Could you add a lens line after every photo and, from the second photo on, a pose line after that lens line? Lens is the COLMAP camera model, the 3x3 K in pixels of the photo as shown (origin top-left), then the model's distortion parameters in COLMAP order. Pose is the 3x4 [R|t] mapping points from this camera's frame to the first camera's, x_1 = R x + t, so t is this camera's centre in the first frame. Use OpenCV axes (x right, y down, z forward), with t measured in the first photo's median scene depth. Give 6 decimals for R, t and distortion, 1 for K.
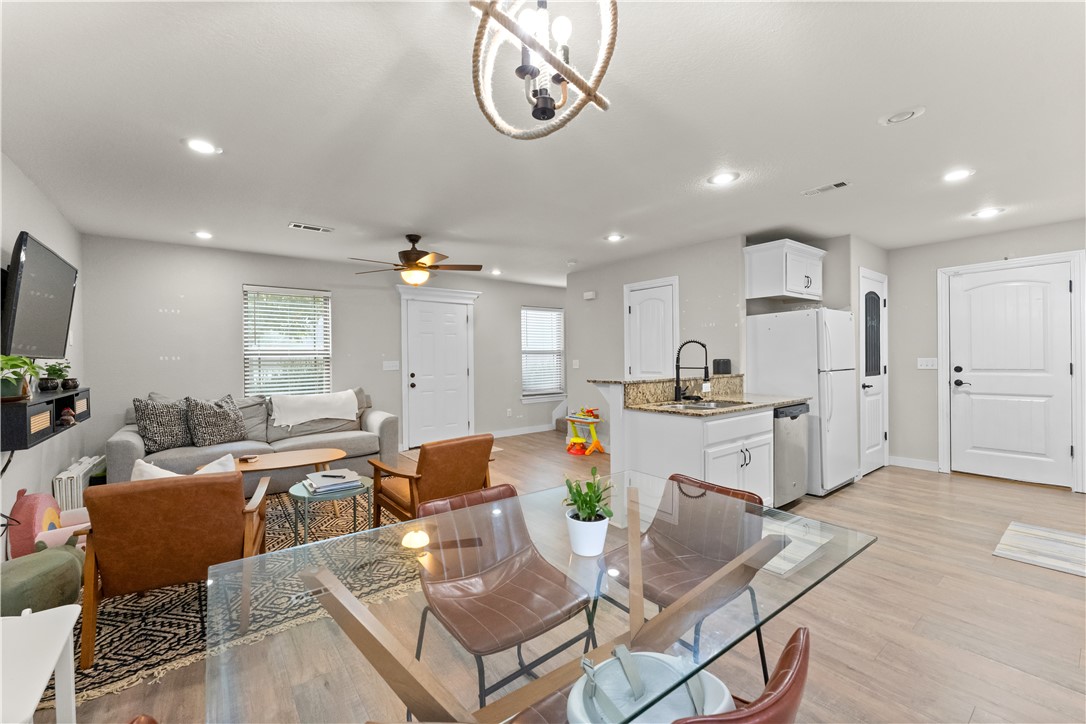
lens RADIAL K [[439.6, 0, 539.5], [0, 439.6, 360.9], [0, 0, 1]] dist [0.002378, -0.001121]
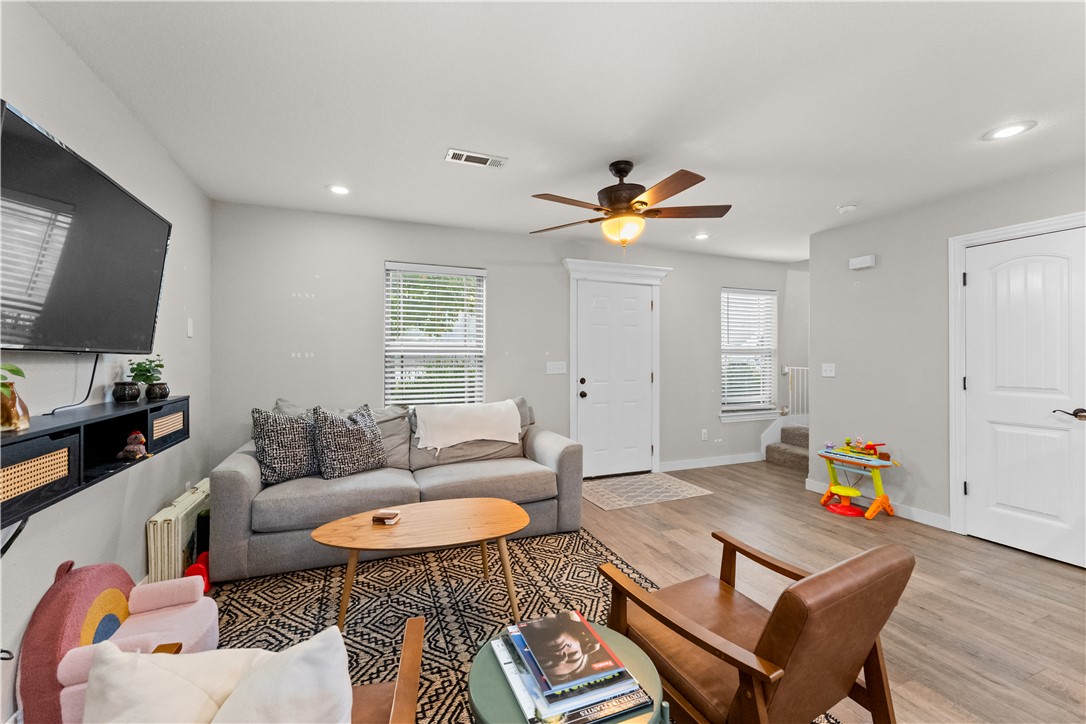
lens RADIAL K [[439.6, 0, 534.2], [0, 439.6, 356.7], [0, 0, 1]] dist [0.002378, -0.001121]
pose [[0.963596, 0.011169, -0.267129, -0.235511], [-0.013540, 0.999884, -0.007036, -0.002711], [0.267019, 0.010397, 0.963635, 0.361540]]
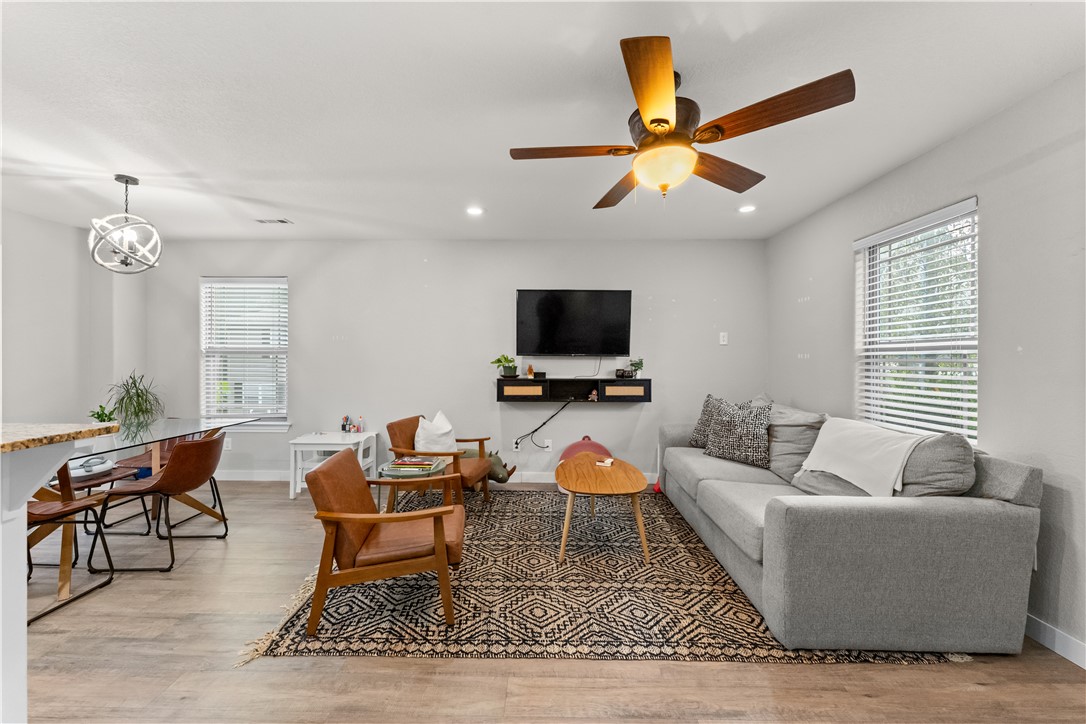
lens RADIAL K [[439.6, 0, 542.5], [0, 439.6, 361.9], [0, 0, 1]] dist [0.002378, -0.001121]
pose [[-0.613274, 0.008678, -0.789823, 0.131633], [-0.006913, 0.999842, 0.016354, -0.005131], [0.789840, 0.015489, -0.613117, 1.171333]]
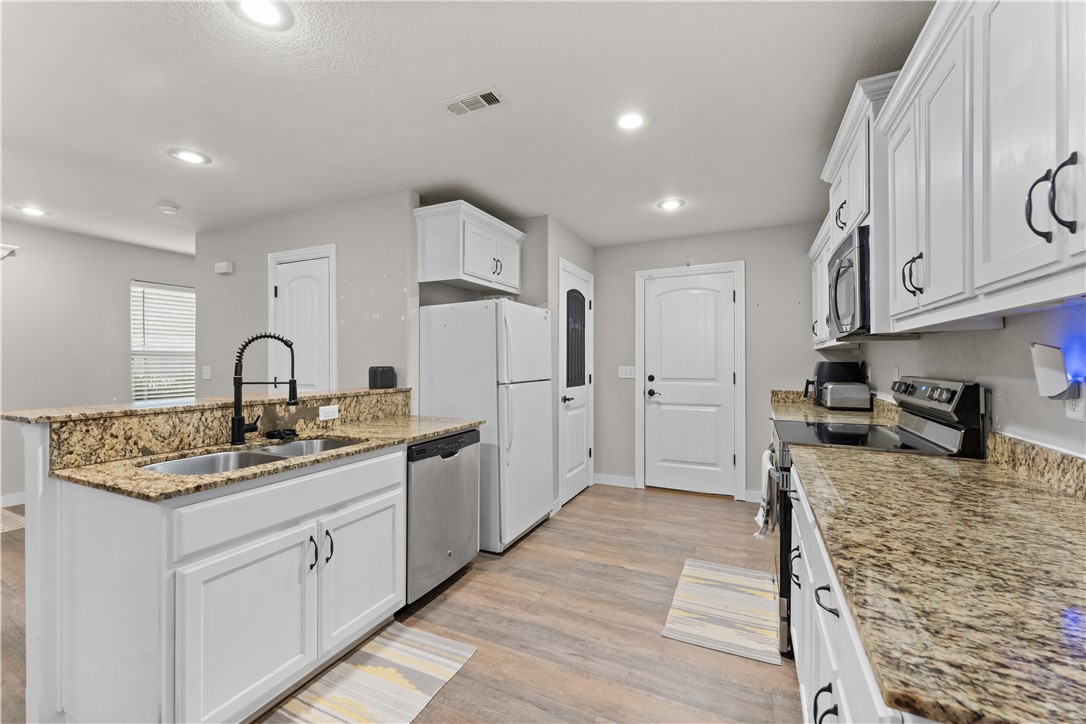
lens RADIAL K [[439.6, 0, 540.5], [0, 439.6, 366.2], [0, 0, 1]] dist [0.002378, -0.001121]
pose [[0.891527, 0.005248, 0.452937, 0.326387], [-0.005246, 0.999985, -0.001260, -0.005059], [-0.452937, -0.001253, 0.891542, 0.277880]]
